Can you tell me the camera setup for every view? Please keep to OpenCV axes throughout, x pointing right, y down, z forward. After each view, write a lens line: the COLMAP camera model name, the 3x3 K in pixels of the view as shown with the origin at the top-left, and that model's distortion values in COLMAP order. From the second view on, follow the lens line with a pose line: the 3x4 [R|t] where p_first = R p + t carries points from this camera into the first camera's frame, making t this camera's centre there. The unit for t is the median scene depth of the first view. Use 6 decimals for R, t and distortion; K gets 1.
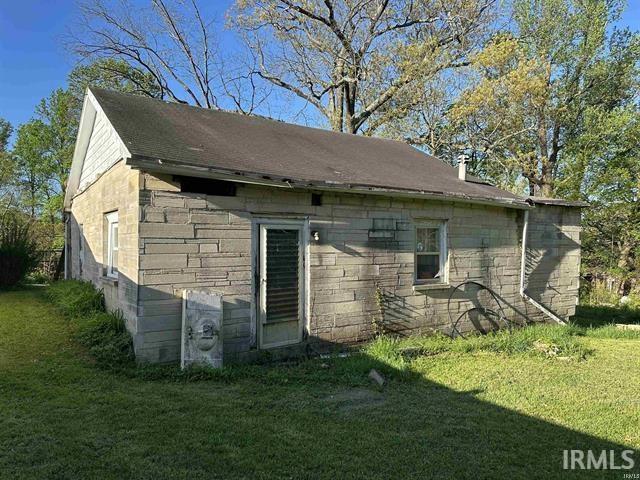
lens RADIAL K [[393.9, 0, 319.2], [0, 393.9, 242.5], [0, 0, 1]] dist [0.019690, -0.011043]
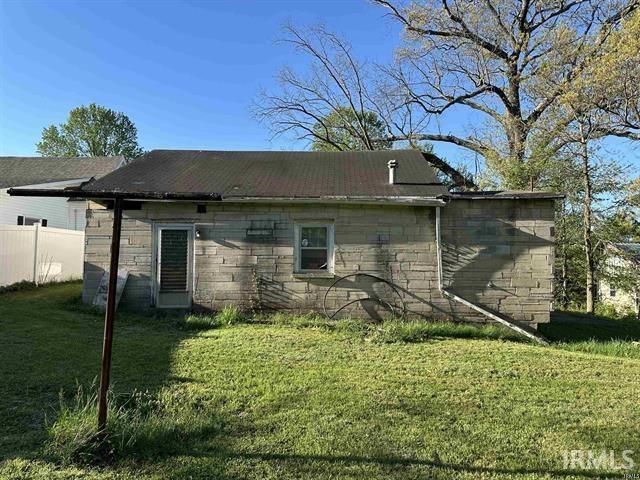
lens RADIAL K [[393.9, 0, 320.1], [0, 393.9, 237.7], [0, 0, 1]] dist [0.019690, -0.011043]
pose [[0.871149, -0.032525, -0.489939, 0.892416], [0.000149, 0.997821, -0.065976, 0.076168], [0.491018, 0.057402, 0.869256, -0.031400]]
